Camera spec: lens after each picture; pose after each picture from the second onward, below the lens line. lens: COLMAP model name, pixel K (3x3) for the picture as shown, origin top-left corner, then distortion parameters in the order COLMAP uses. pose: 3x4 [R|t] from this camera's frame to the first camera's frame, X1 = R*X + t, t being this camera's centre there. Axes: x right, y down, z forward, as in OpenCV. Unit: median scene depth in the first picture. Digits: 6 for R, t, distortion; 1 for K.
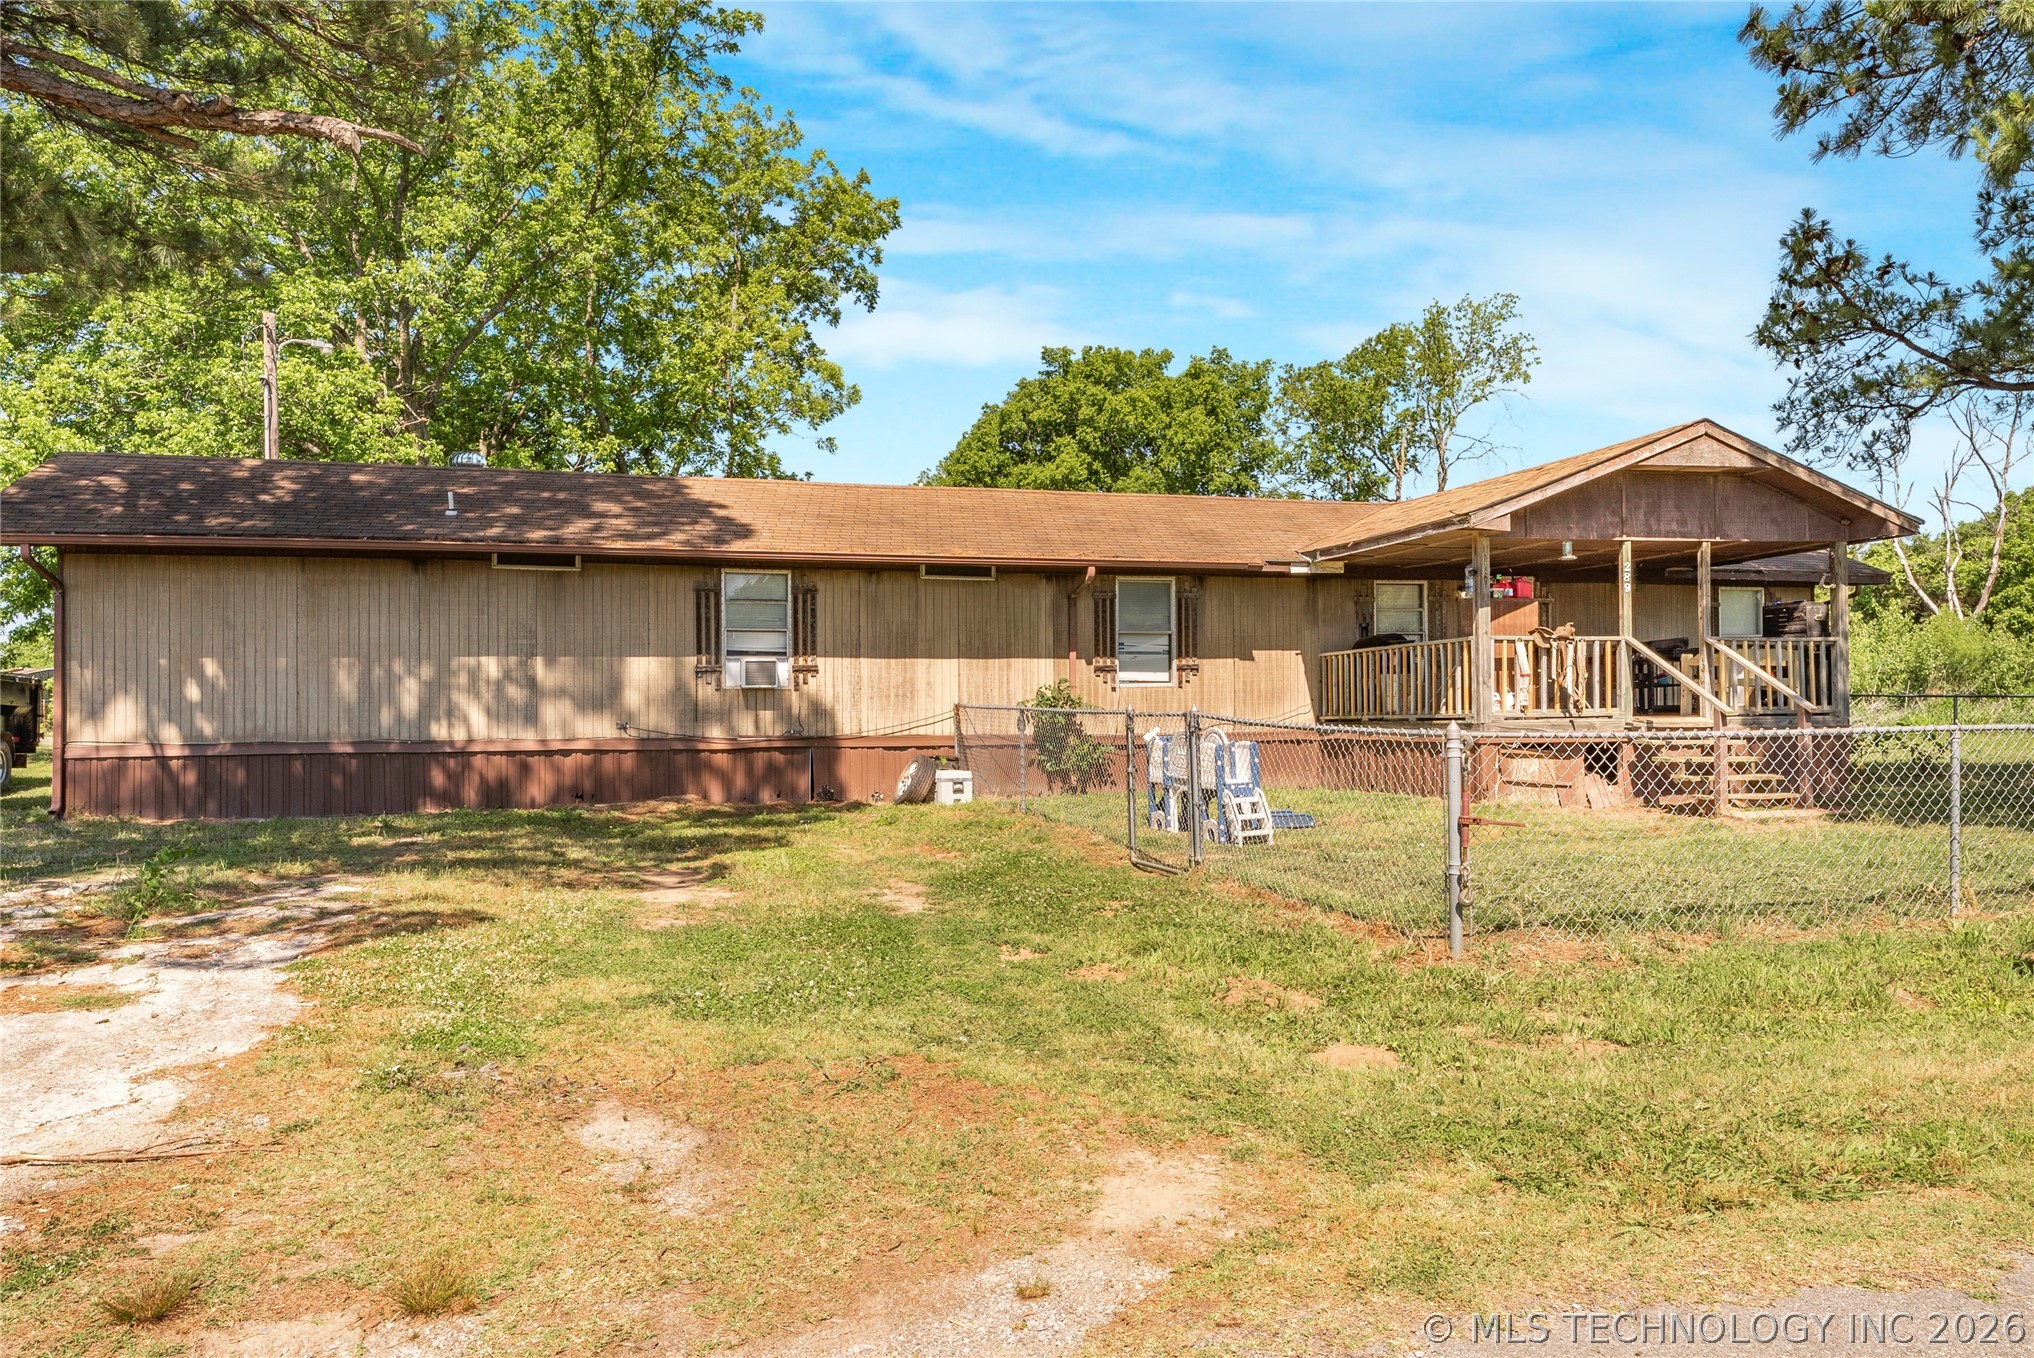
lens RADIAL K [[1356.6, 0, 1017.0], [0, 1356.6, 679.0], [0, 0, 1]] dist [-0.001273, 0.000502]
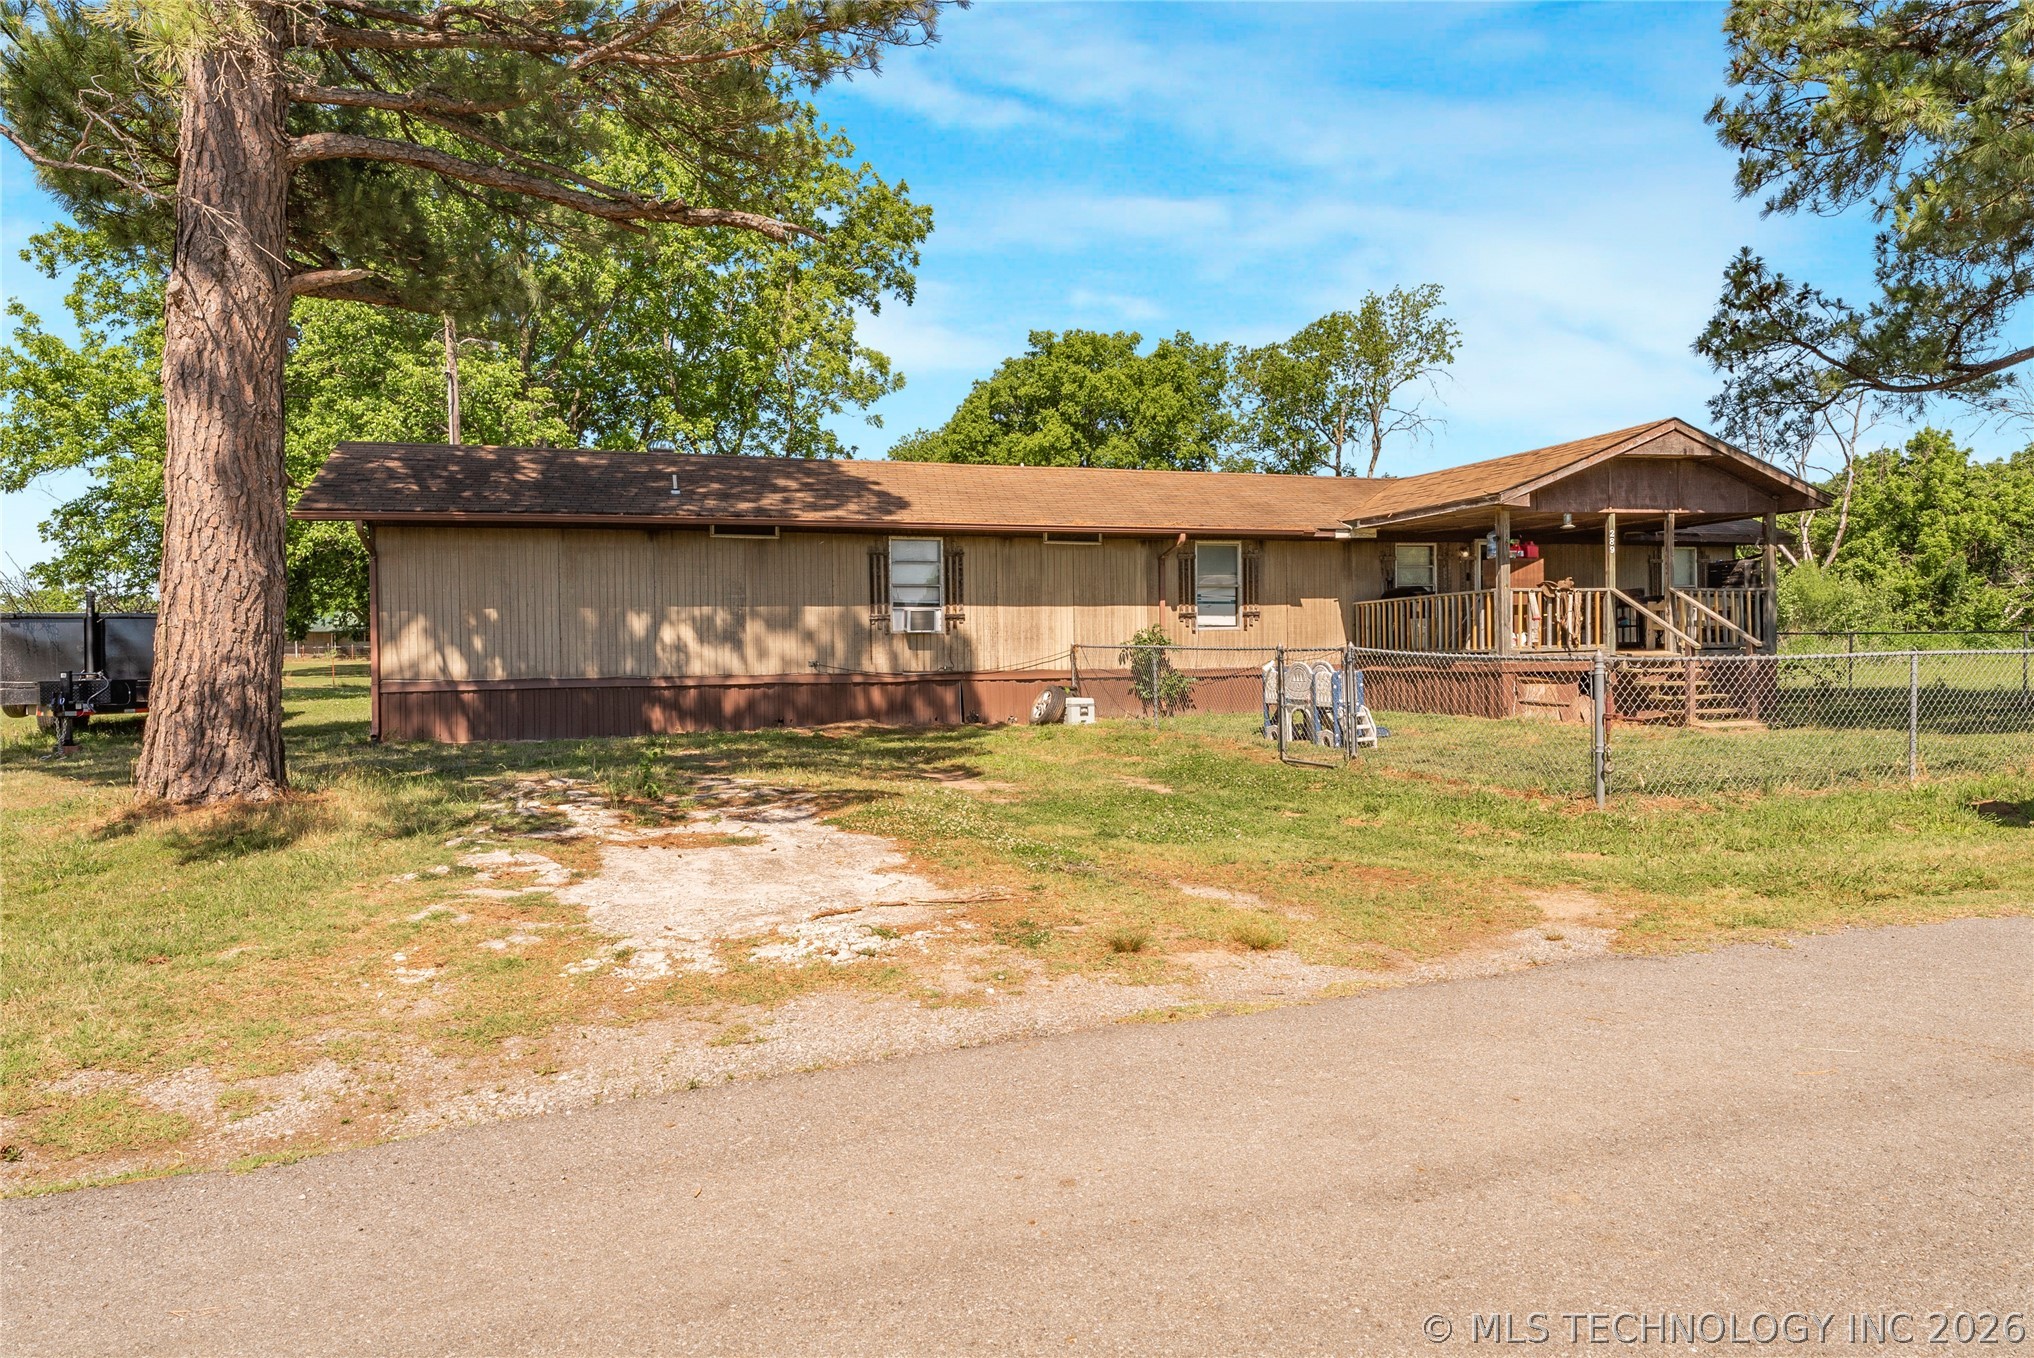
lens RADIAL K [[1229.3, 0, 1018.2], [0, 1229.3, 659.1], [0, 0, 1]] dist [-0.001622, -0.001510]
pose [[0.999120, -0.007170, 0.041330, -0.137823], [0.006003, 0.999582, 0.028293, -0.000419], [-0.041516, -0.028020, 0.998745, -0.119082]]
